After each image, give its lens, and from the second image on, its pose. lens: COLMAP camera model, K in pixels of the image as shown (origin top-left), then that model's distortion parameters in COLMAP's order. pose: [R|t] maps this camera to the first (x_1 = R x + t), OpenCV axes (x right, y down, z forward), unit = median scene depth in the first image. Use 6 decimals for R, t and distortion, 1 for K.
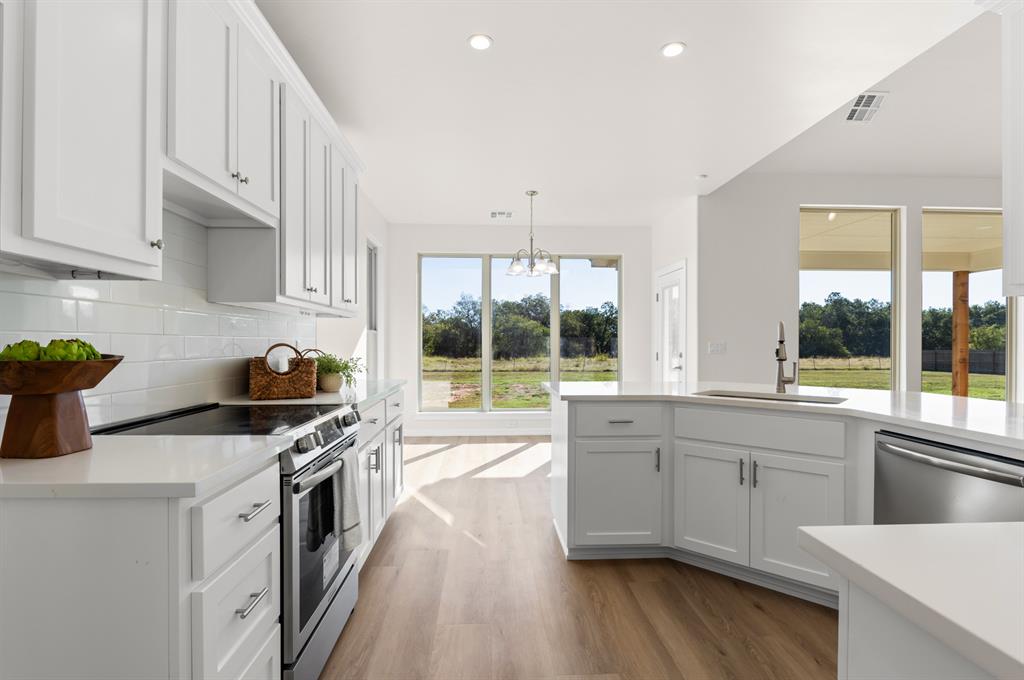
lens RADIAL K [[494.0, 0, 506.5], [0, 494.0, 347.5], [0, 0, 1]] dist [-0.007717, -0.002016]
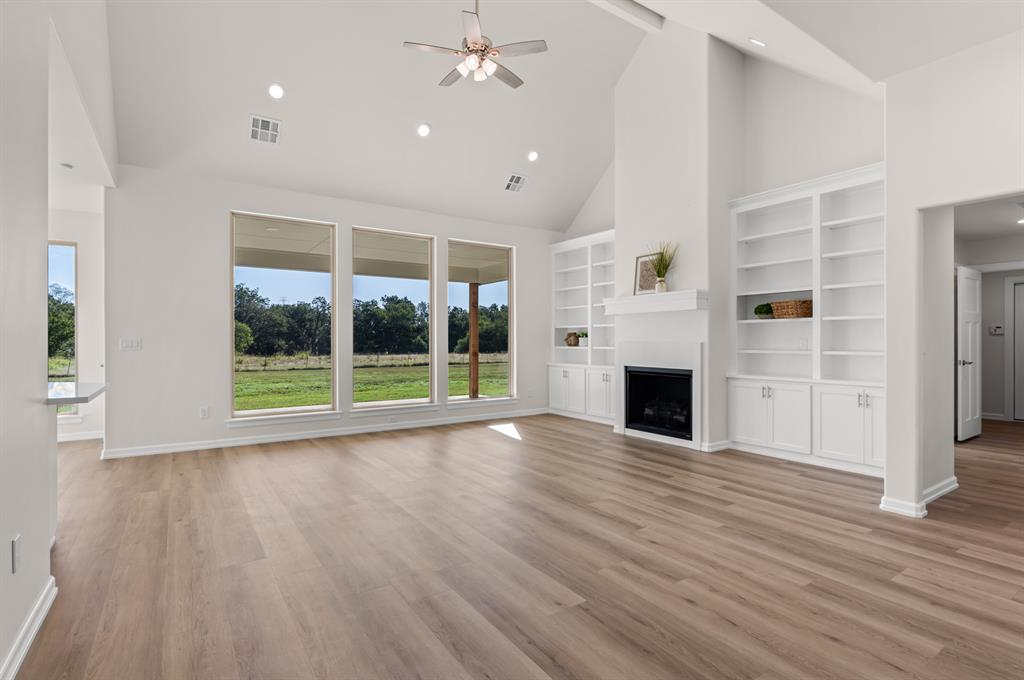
lens RADIAL K [[494.0, 0, 514.7], [0, 494.0, 338.4], [0, 0, 1]] dist [-0.007717, -0.002016]
pose [[0.848604, 0.000158, 0.529028, 0.436935], [0.006367, 0.999924, -0.010512, 0.000594], [-0.528990, 0.012289, 0.848539, -0.171627]]
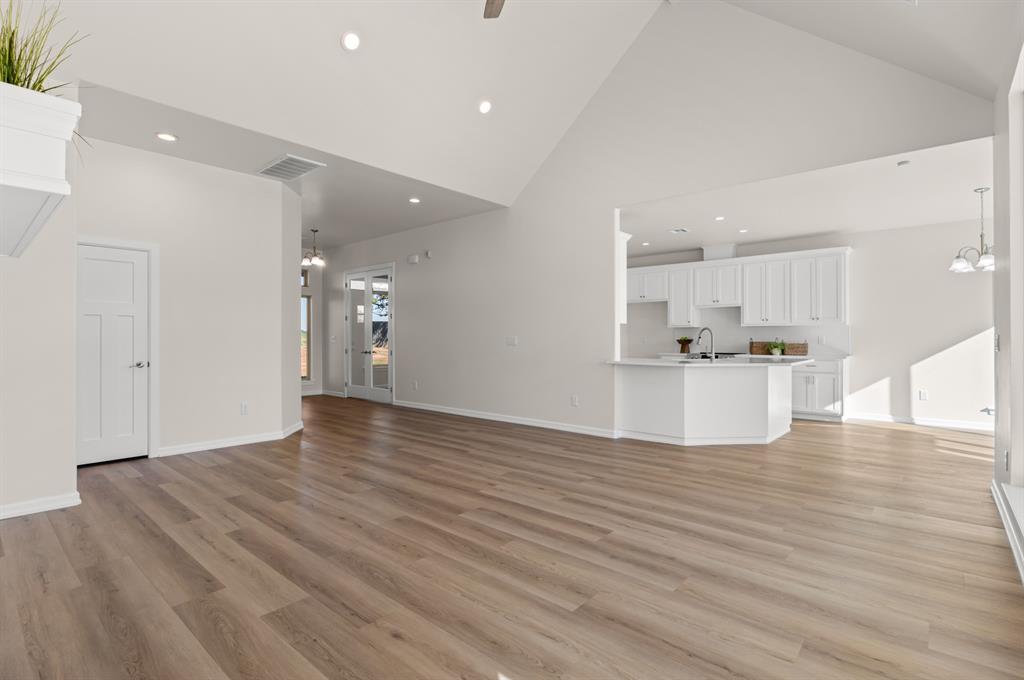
lens RADIAL K [[494.0, 0, 515.5], [0, 494.0, 333.8], [0, 0, 1]] dist [-0.007717, -0.002016]
pose [[-0.685456, -0.005666, -0.728092, 1.102246], [-0.005688, 0.999981, -0.002427, -0.006395], [0.728092, 0.002478, -0.685475, 0.765934]]
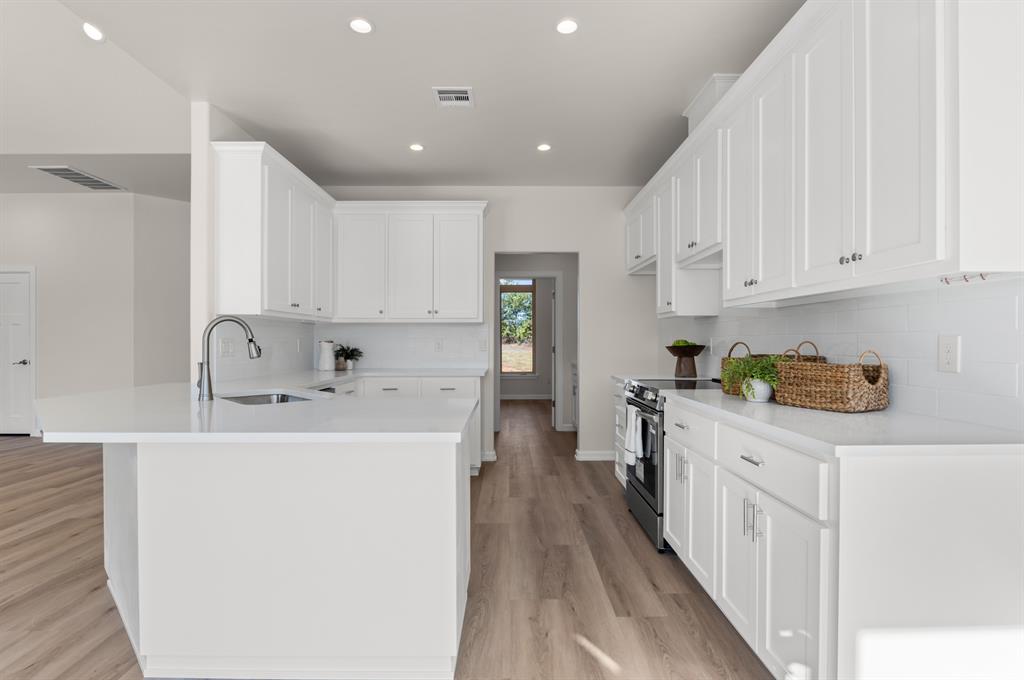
lens RADIAL K [[494.0, 0, 516.6], [0, 494.0, 341.1], [0, 0, 1]] dist [-0.007717, -0.002016]
pose [[-0.999514, 0.000277, 0.031161, 0.010869], [0.000539, 0.999965, 0.008389, -0.006455], [-0.031157, 0.008402, -0.999479, 0.757988]]
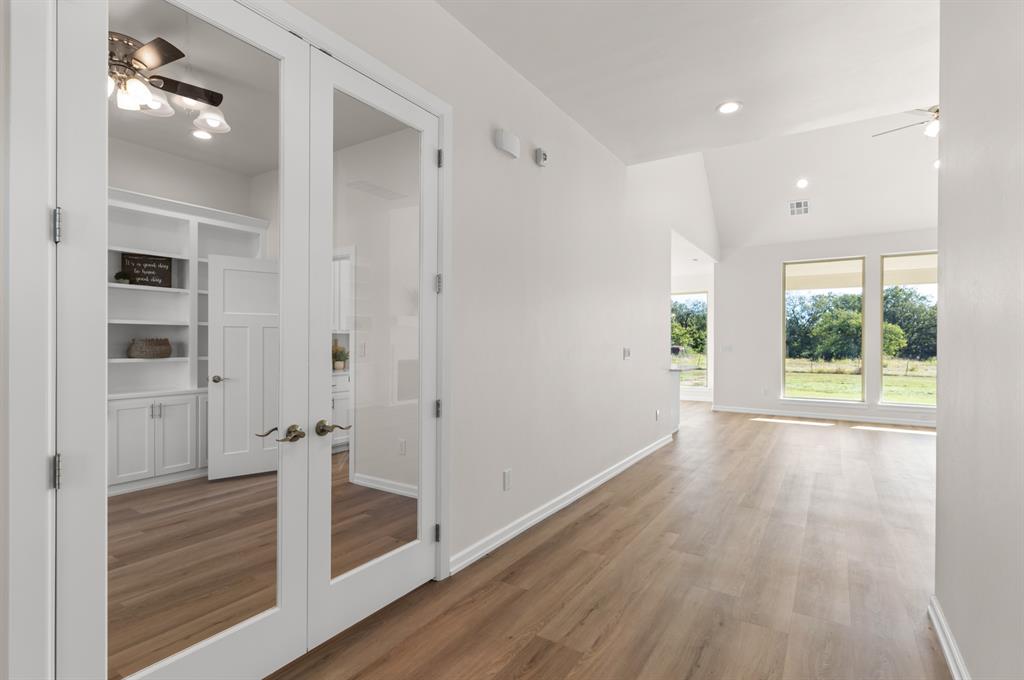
lens RADIAL K [[494.0, 0, 507.0], [0, 494.0, 348.0], [0, 0, 1]] dist [-0.007717, -0.002016]
pose [[0.809144, 0.007983, -0.587556, 0.644878], [-0.006243, 0.999968, 0.004988, -0.007090], [0.587577, -0.000368, 0.809168, -0.671567]]
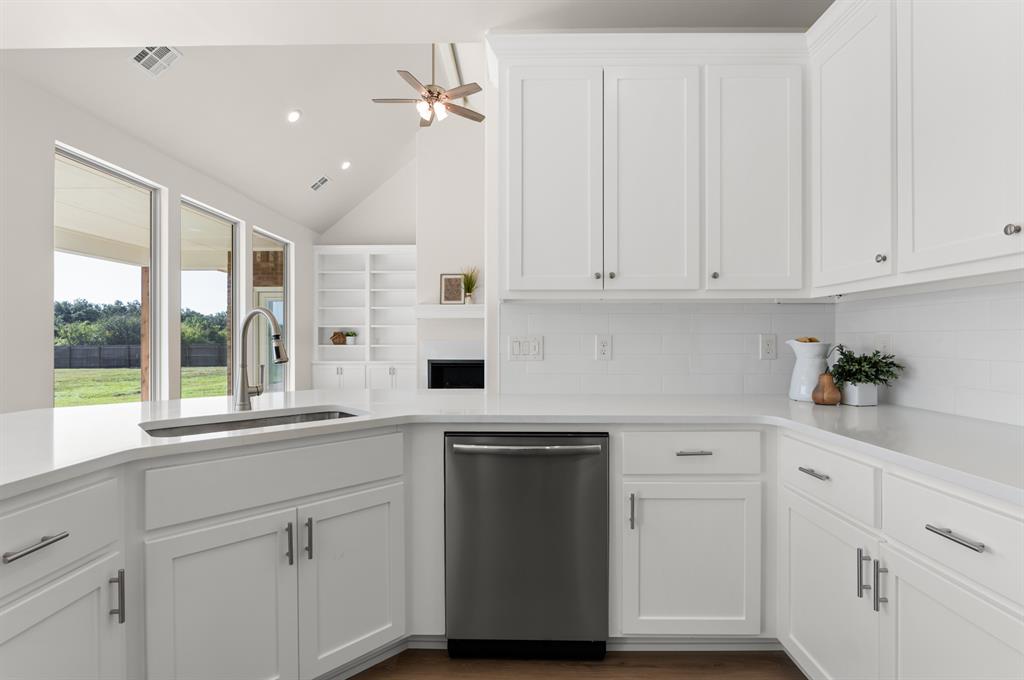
lens RADIAL K [[494.0, 0, 512.5], [0, 494.0, 340.8], [0, 0, 1]] dist [-0.007717, -0.002016]
pose [[0.061407, -0.003330, 0.998107, -0.046935], [0.007683, 0.999966, 0.002863, -0.001886], [-0.998083, 0.007492, 0.061431, 0.242938]]
